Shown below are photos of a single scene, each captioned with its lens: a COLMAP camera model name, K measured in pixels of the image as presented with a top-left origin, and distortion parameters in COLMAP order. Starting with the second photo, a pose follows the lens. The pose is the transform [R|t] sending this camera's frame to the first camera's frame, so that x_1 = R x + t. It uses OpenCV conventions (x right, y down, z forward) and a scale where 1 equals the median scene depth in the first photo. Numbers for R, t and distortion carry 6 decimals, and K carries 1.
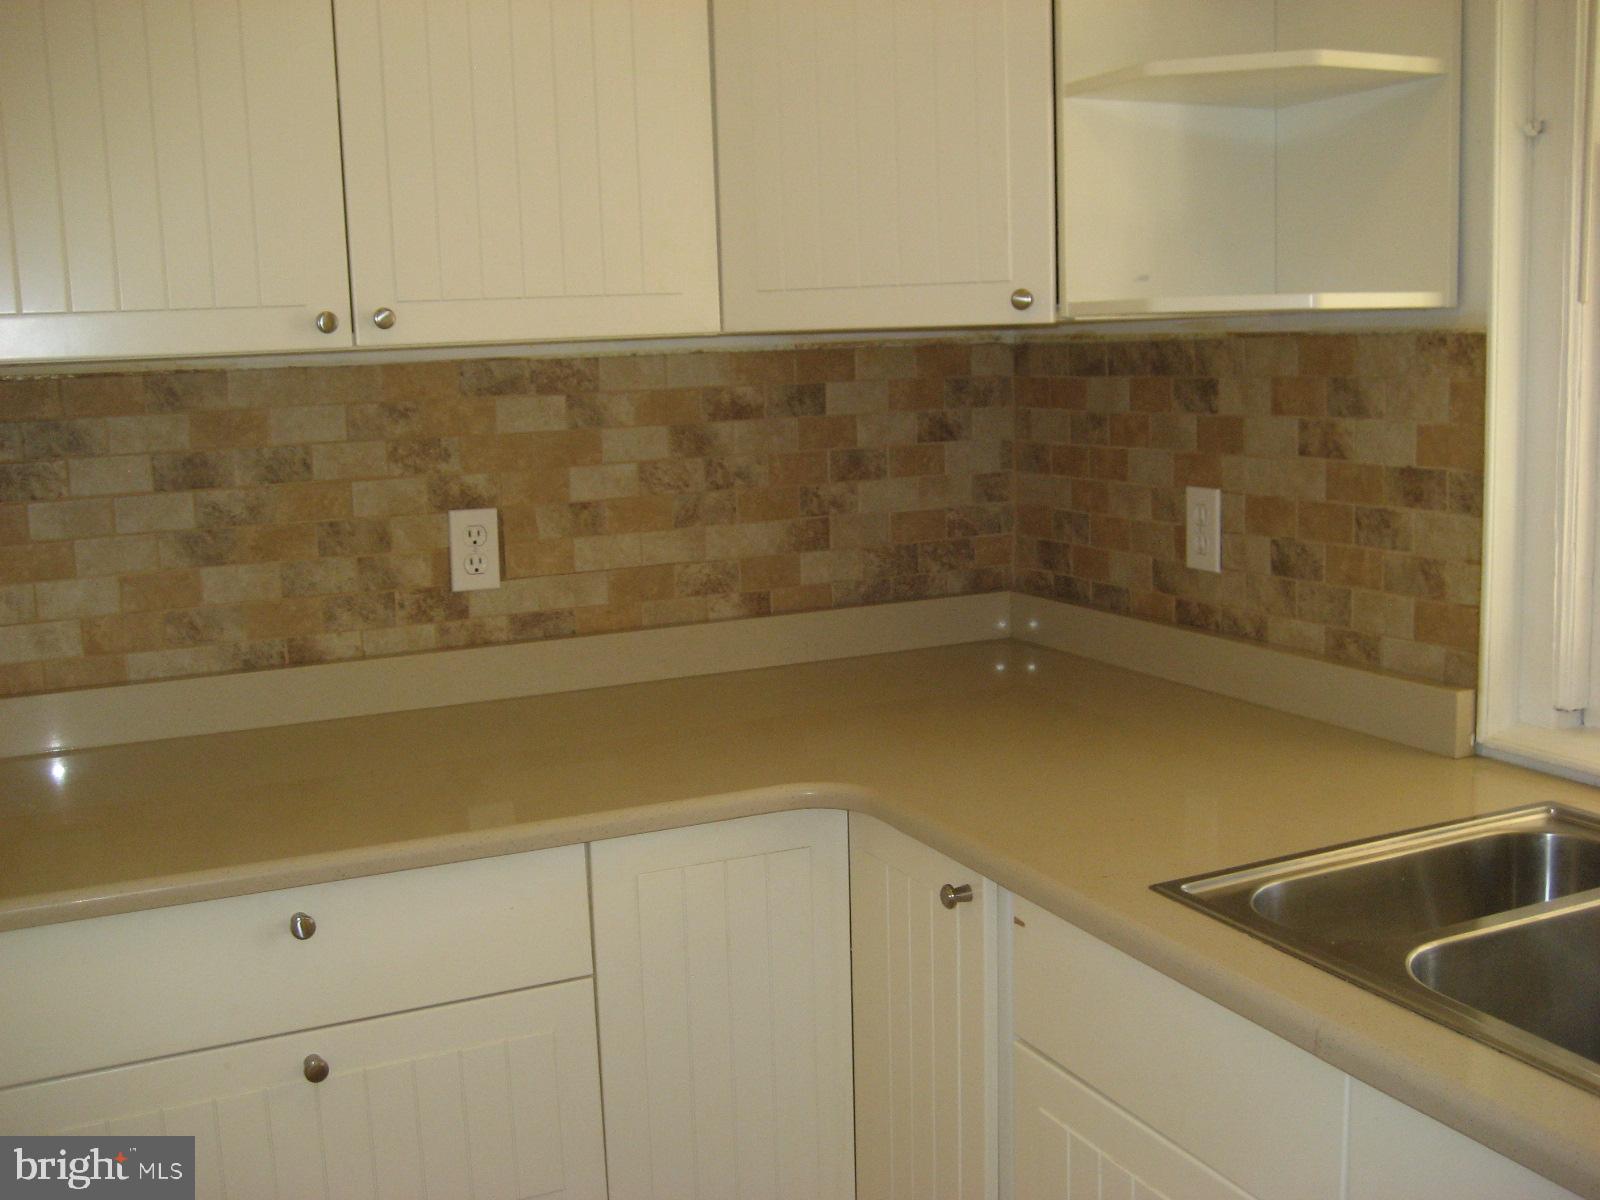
lens RADIAL K [[1666.1, 0, 789.8], [0, 1666.1, 599.9], [0, 0, 1]] dist [-0.055283, 0.000000]
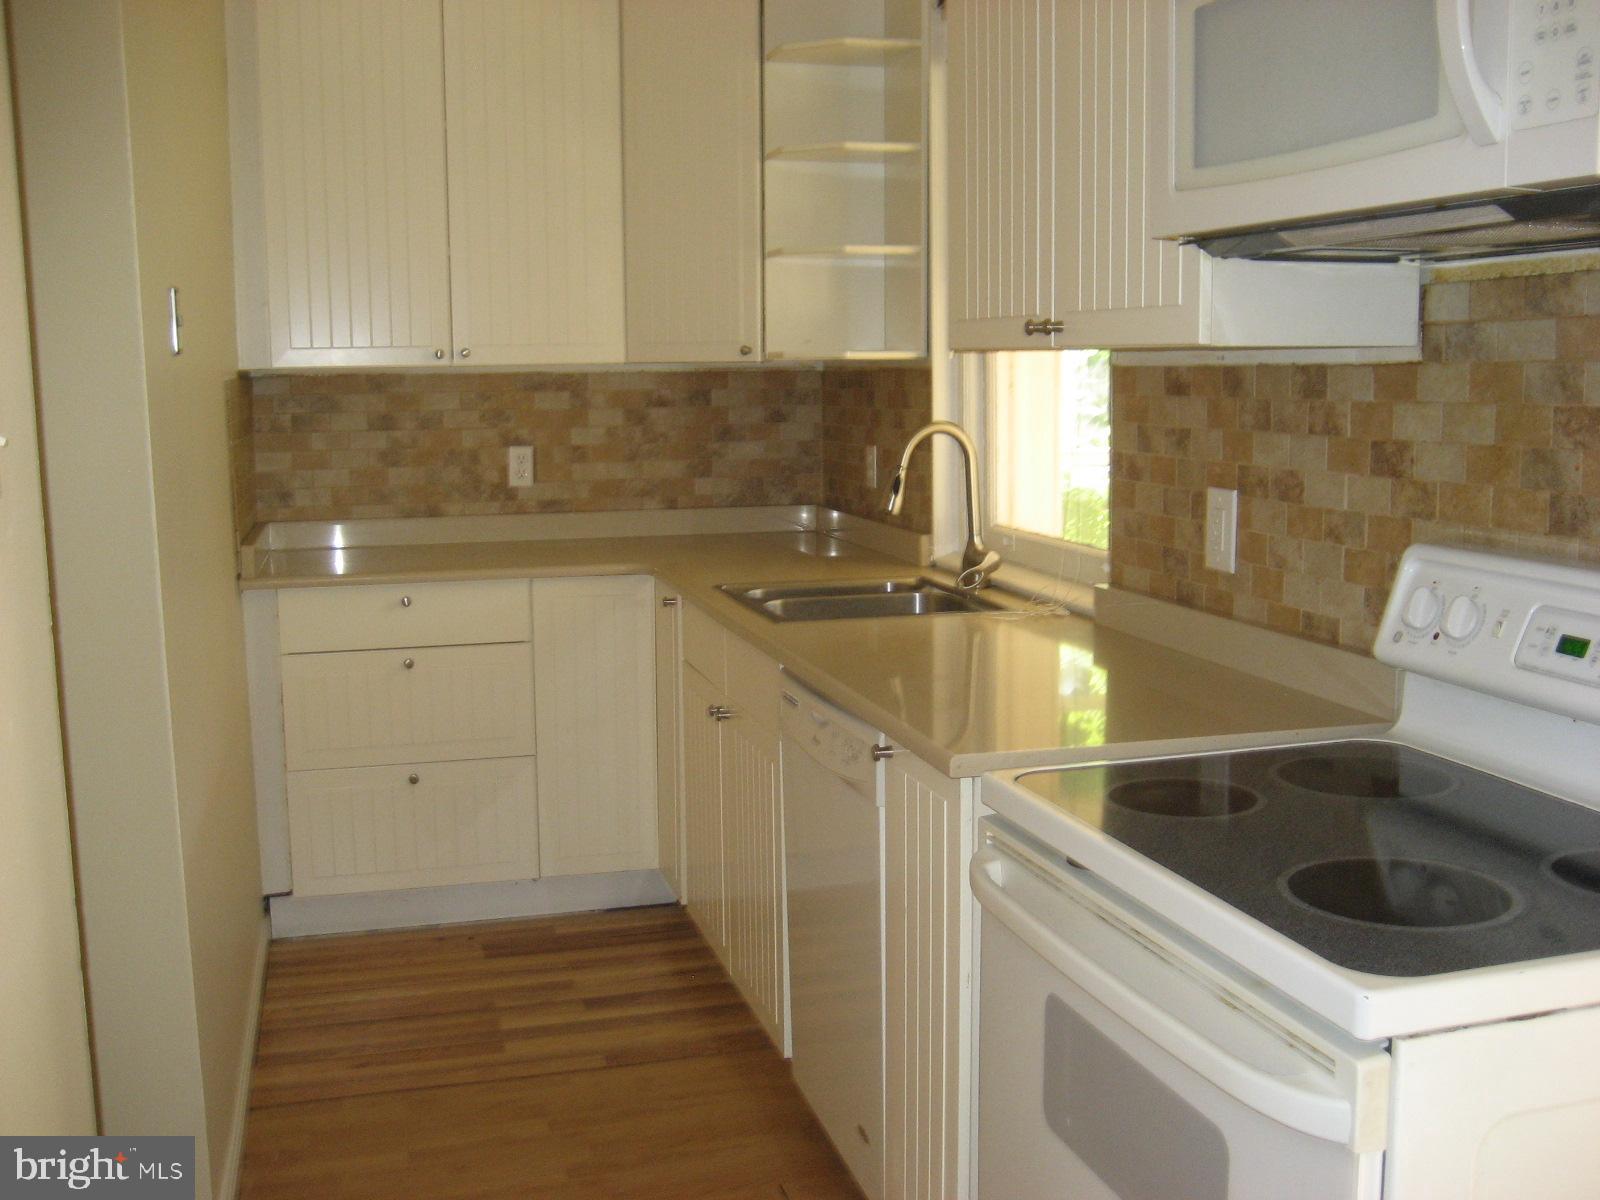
lens RADIAL K [[1666.1, 0, 807.5], [0, 1666.1, 595.4], [0, 0, 1]] dist [-0.055283, 0.000000]
pose [[0.986794, 0.045146, -0.155564, 0.475828], [-0.047400, 0.998818, -0.010805, 0.131684], [0.154893, 0.018036, 0.987767, -0.941883]]
